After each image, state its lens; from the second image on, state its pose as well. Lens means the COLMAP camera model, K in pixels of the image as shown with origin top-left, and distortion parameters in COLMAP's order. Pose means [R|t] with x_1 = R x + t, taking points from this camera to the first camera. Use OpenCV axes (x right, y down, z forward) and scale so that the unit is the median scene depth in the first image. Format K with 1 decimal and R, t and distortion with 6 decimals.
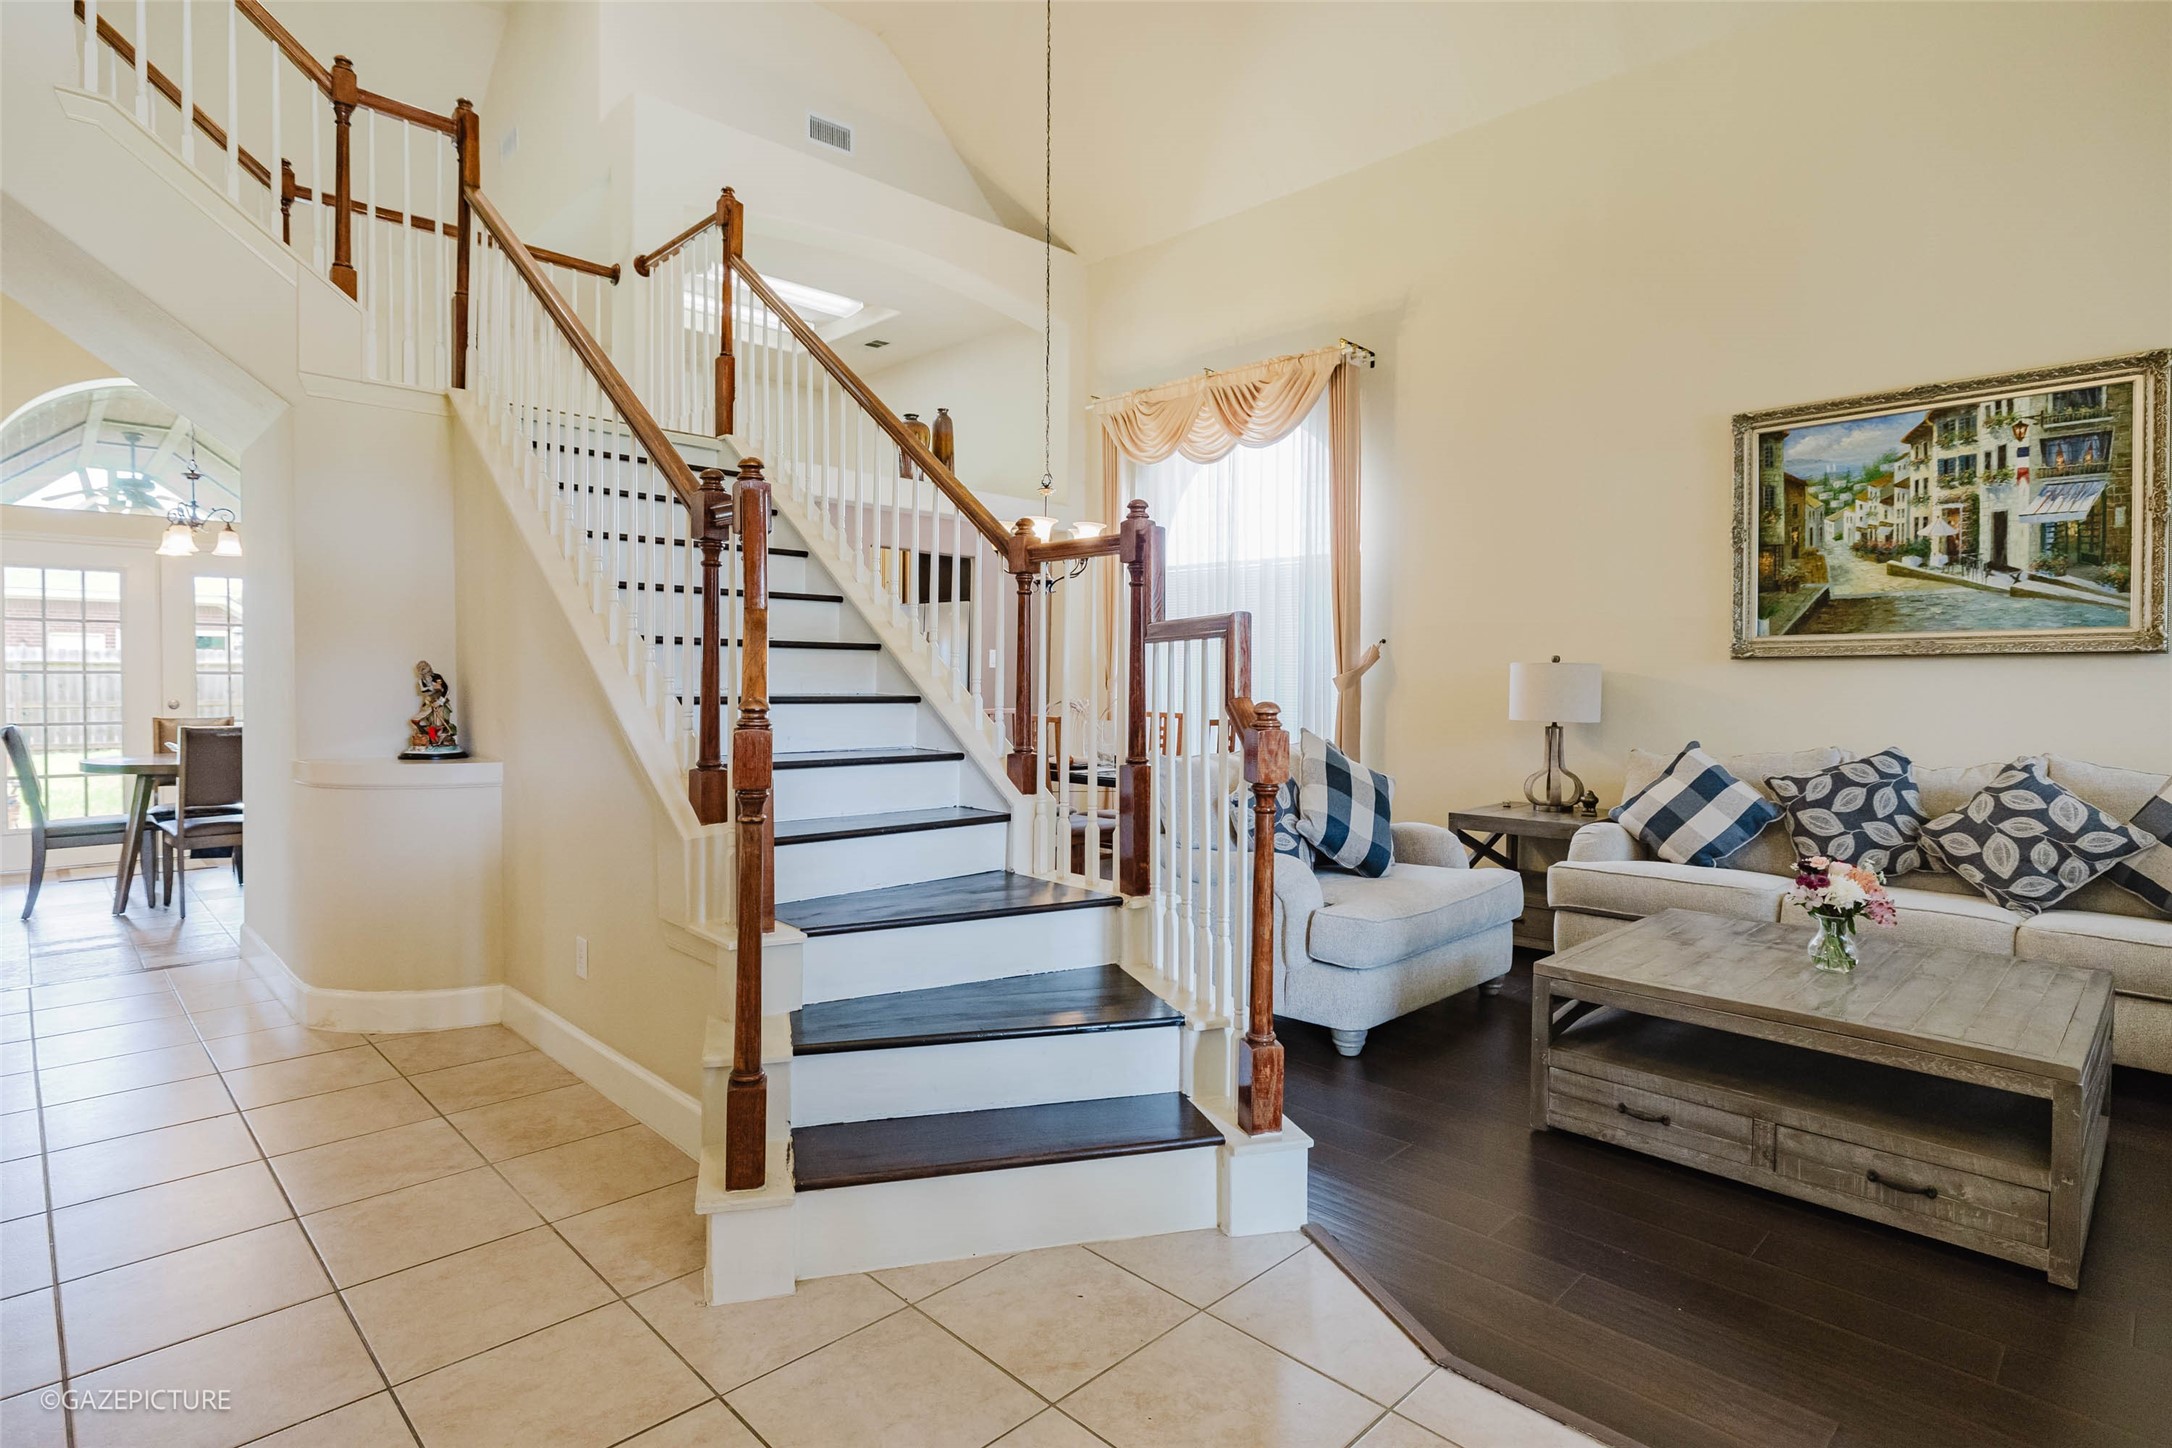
lens RADIAL K [[1084.2, 0, 1064.2], [0, 1084.2, 711.9], [0, 0, 1]] dist [-0.004673, 0.000054]
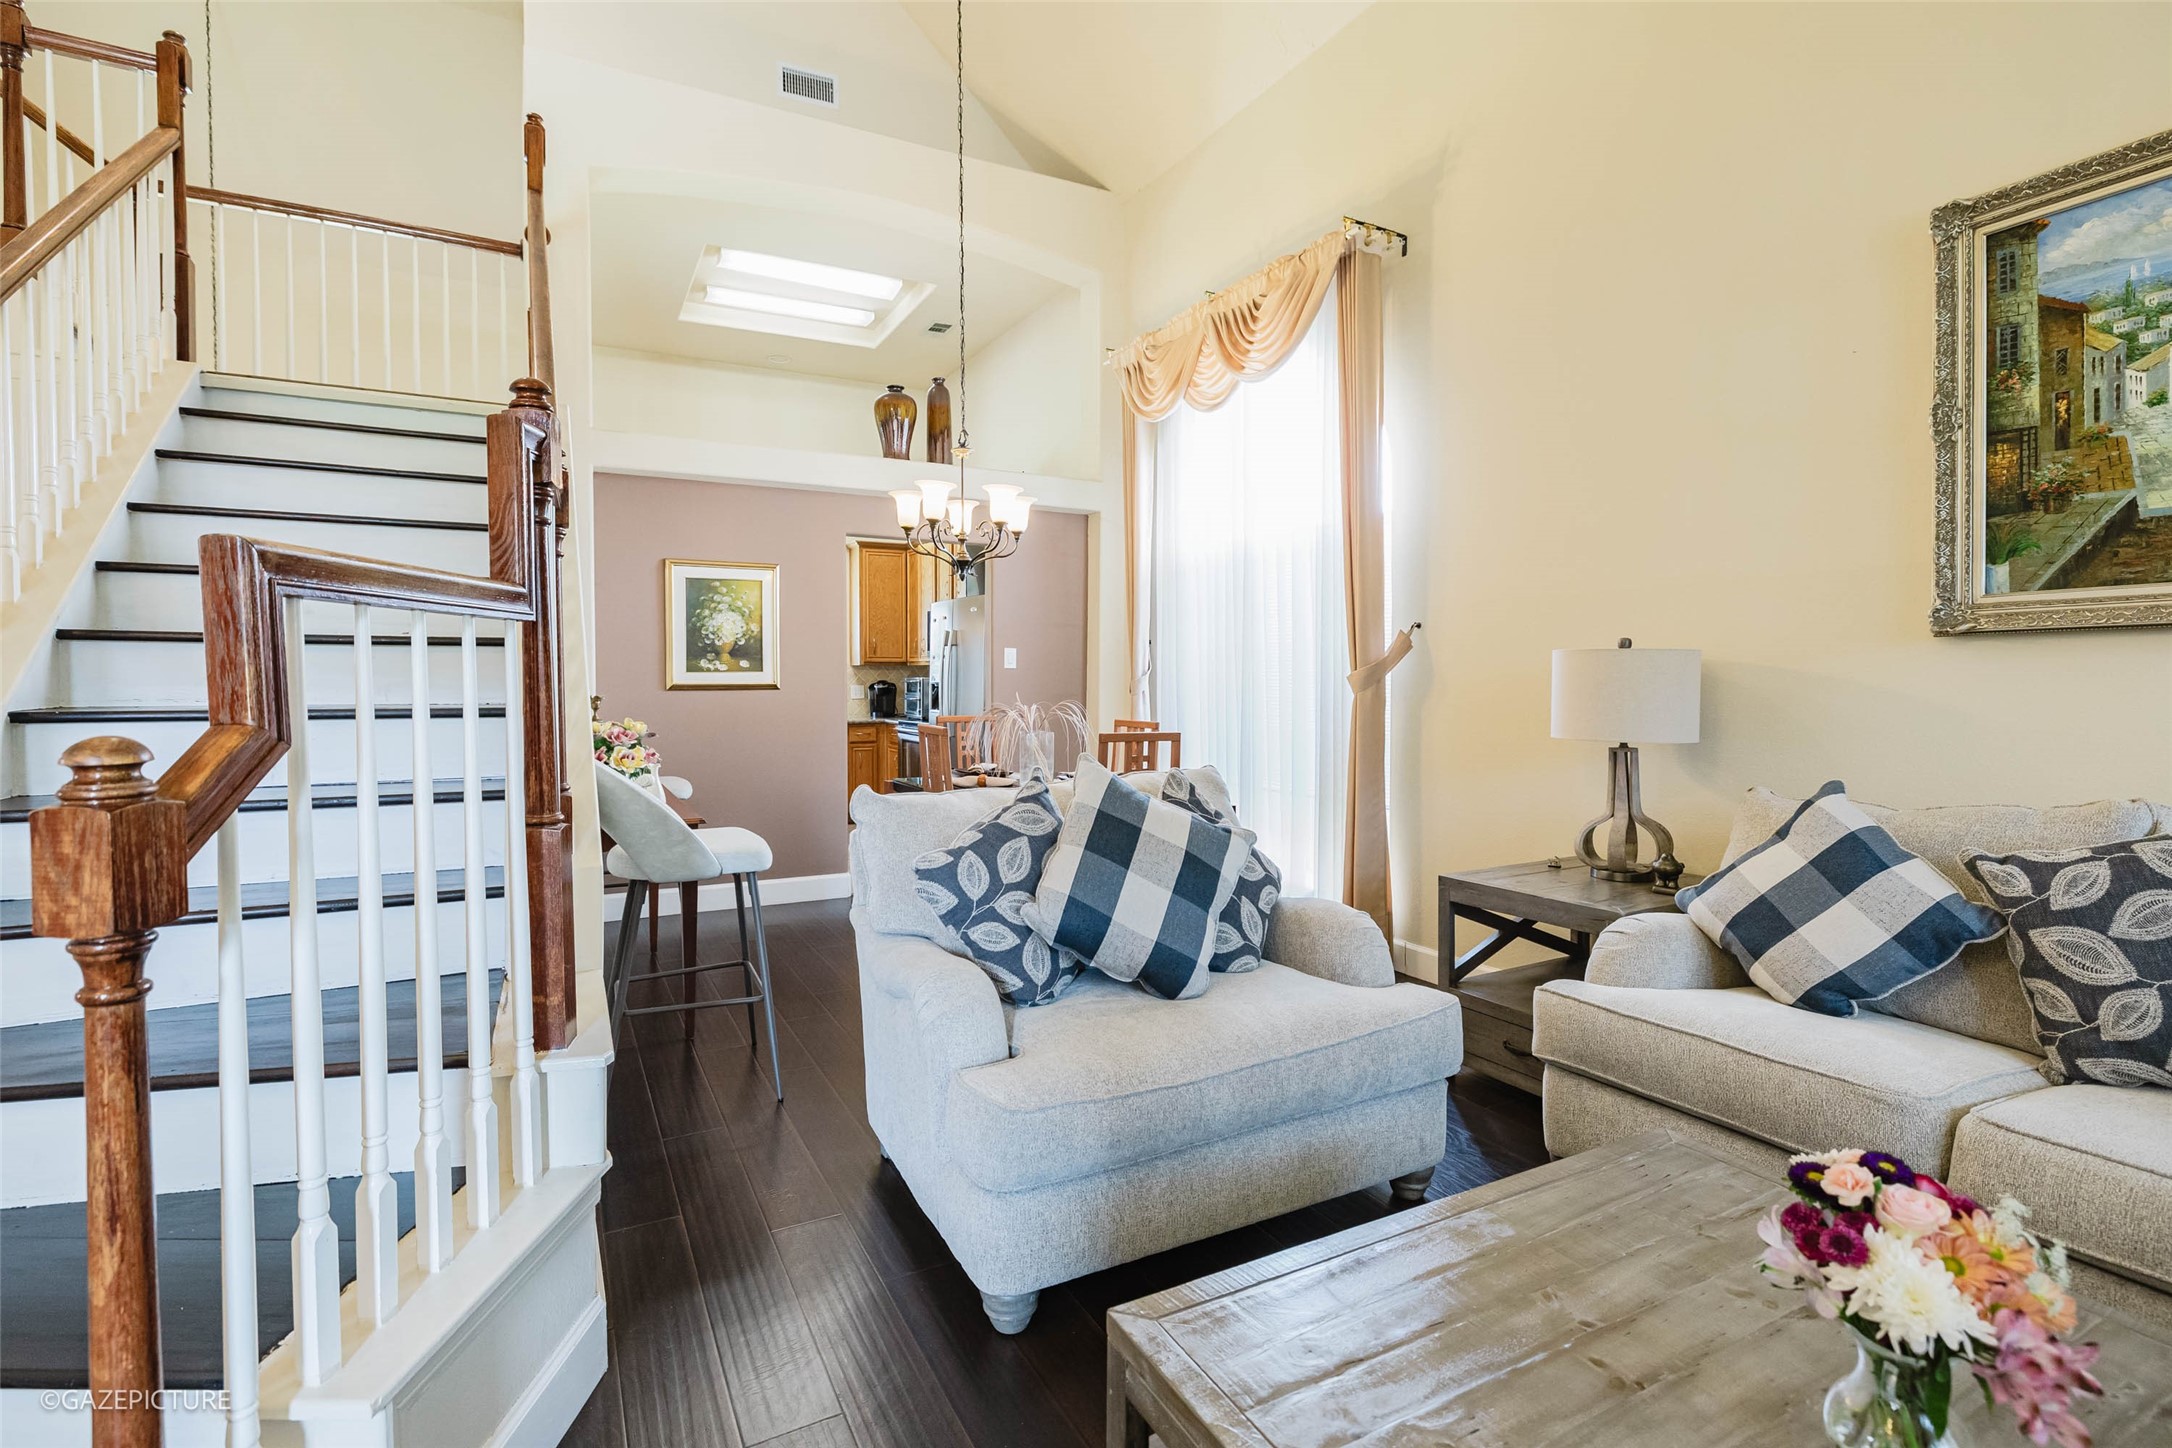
lens RADIAL K [[980.6, 0, 1088.7], [0, 980.6, 704.1], [0, 0, 1]] dist [0.005356, -0.000537]
pose [[0.960506, -0.001503, -0.278257, 0.349855], [-0.000453, 0.999976, -0.006964, -0.009413], [0.278260, 0.006815, 0.960482, 0.394911]]
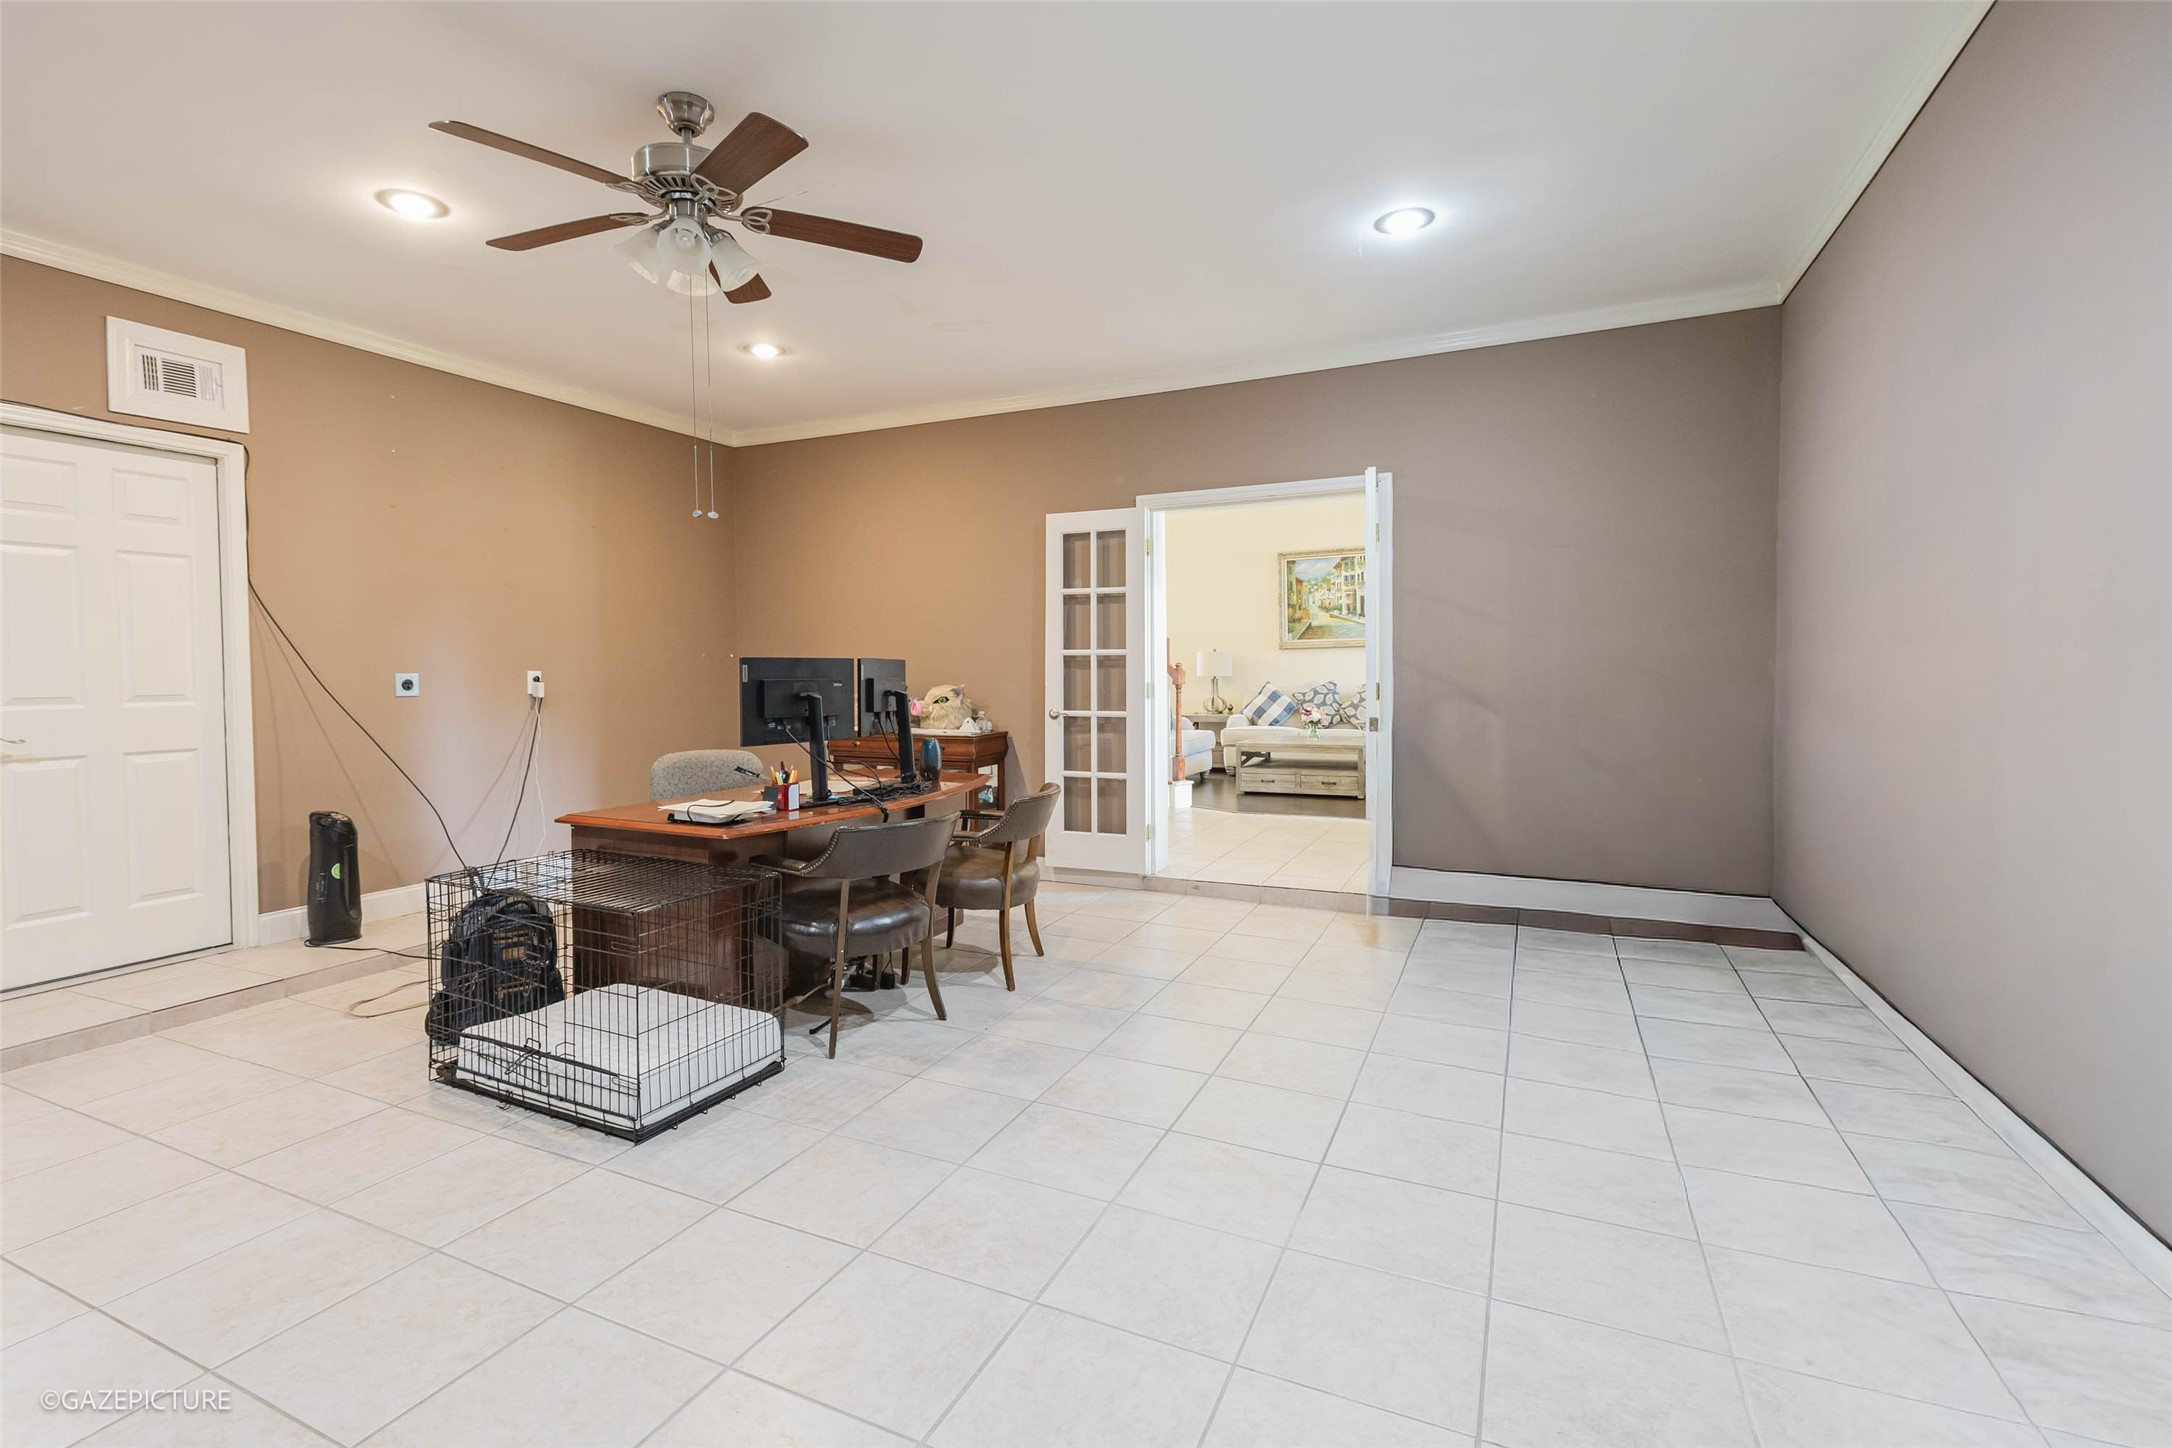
lens RADIAL K [[980.6, 0, 1078.7], [0, 980.6, 720.4], [0, 0, 1]] dist [0.005356, -0.000537]
pose [[0.929700, -0.029578, 0.367129, -0.697503], [0.026080, 0.999555, 0.014487, 0.074959], [-0.367394, -0.003894, 0.930057, -1.006678]]
